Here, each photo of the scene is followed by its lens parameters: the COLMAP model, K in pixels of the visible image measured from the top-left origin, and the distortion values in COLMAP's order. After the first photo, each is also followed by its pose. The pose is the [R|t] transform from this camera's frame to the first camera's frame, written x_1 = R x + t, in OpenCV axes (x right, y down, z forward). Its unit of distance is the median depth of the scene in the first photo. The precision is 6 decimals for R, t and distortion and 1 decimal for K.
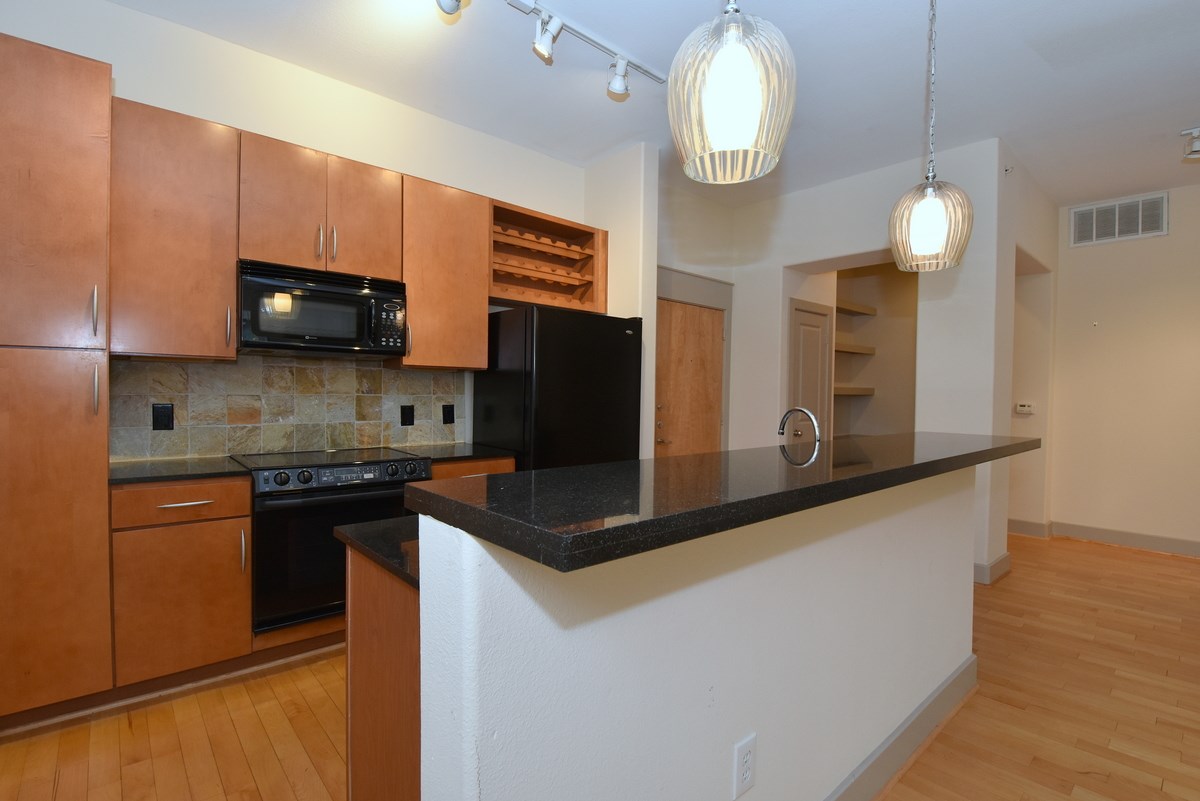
lens RADIAL K [[546.3, 0, 600.0], [0, 546.3, 400.5], [0, 0, 1]] dist [0.010241, -0.015245]
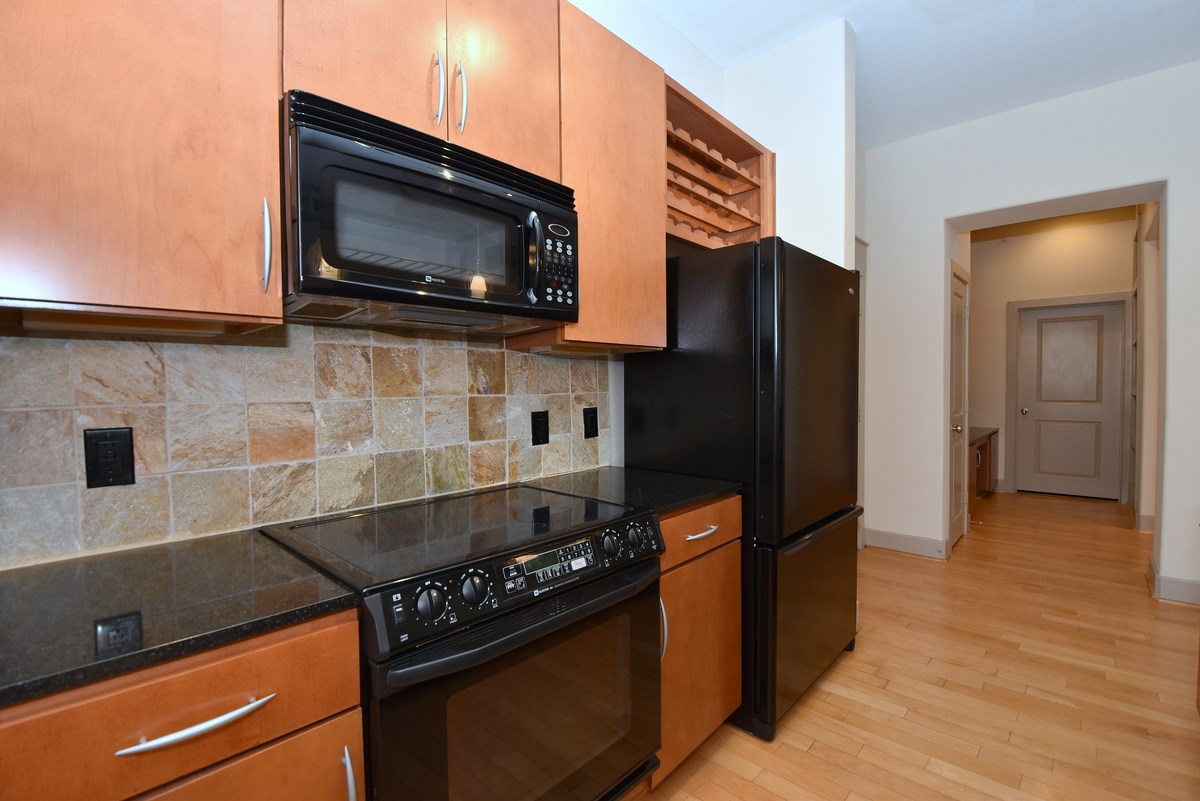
lens RADIAL K [[521.5, 0, 600.0], [0, 521.5, 400.5], [0, 0, 1]] dist [0.005435, -0.013361]
pose [[0.994727, -0.029803, 0.098137, -0.387784], [0.028818, 0.999519, 0.011444, -0.008591], [-0.098431, -0.008555, 0.995107, 0.474070]]
